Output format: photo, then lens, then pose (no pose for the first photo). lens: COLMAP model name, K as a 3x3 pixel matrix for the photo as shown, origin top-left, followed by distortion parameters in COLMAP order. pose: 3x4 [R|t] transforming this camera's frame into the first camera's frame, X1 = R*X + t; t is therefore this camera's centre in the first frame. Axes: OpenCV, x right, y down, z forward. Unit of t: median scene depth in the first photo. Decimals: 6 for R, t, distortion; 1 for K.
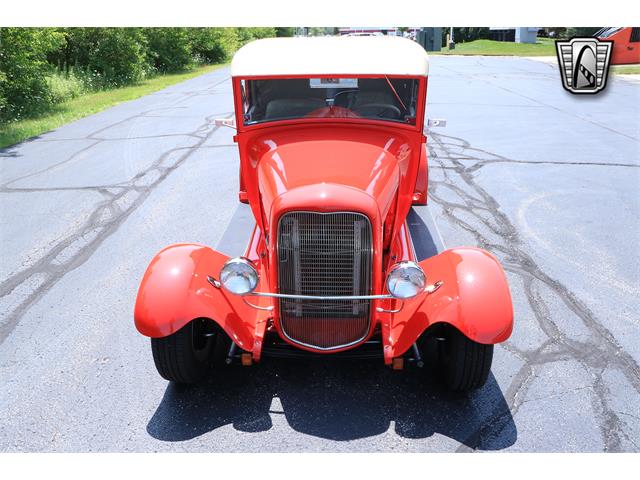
lens RADIAL K [[526.5, 0, 317.8], [0, 526.5, 246.4], [0, 0, 1]] dist [-0.152719, 0.106567]
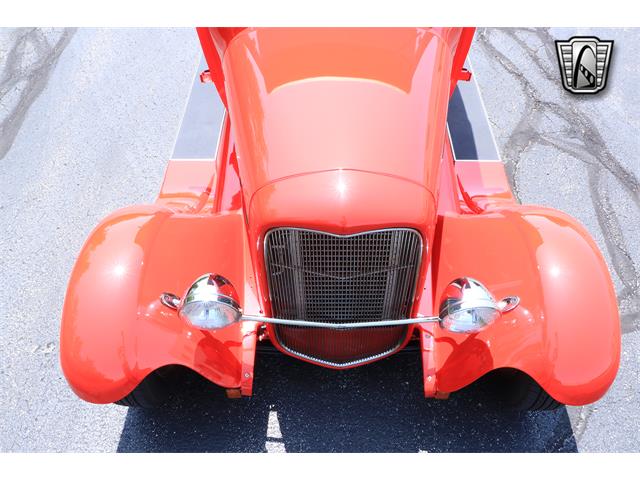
lens RADIAL K [[526.5, 0, 317.1], [0, 526.5, 248.6], [0, 0, 1]] dist [-0.152719, 0.106567]
pose [[0.999370, -0.033118, 0.012732, -0.018859], [0.023646, 0.889210, 0.456887, -0.231716], [-0.026453, -0.456299, 0.889433, 0.361354]]
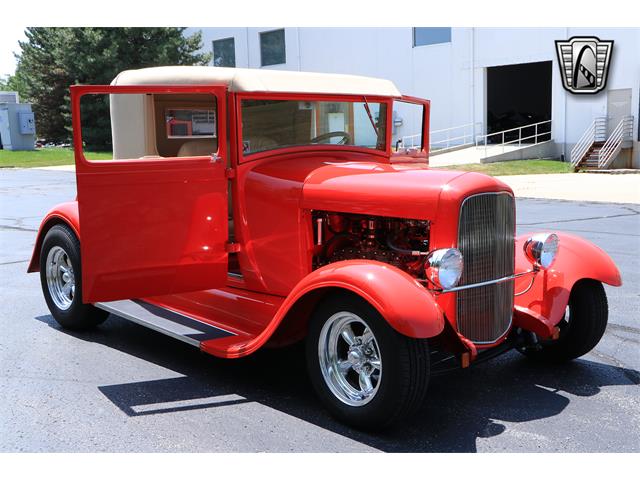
lens RADIAL K [[773.5, 0, 323.1], [0, 773.5, 242.1], [0, 0, 1]] dist [0.054268, 0.000000]
pose [[0.703431, -0.091205, 0.704887, -0.999954], [0.280527, 0.946847, -0.157436, 0.133181], [-0.653061, 0.308485, 0.691627, 0.131948]]
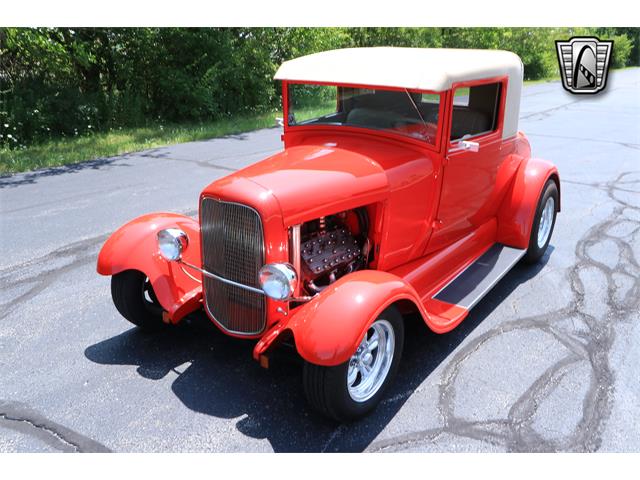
lens RADIAL K [[575.9, 0, 317.7], [0, 575.9, 246.9], [0, 0, 1]] dist [-0.085416, 0.029585]
pose [[0.834308, 0.212001, -0.508906, 0.605431], [-0.237384, 0.971293, 0.015452, -0.026818], [0.497573, 0.107914, 0.860683, 0.051930]]
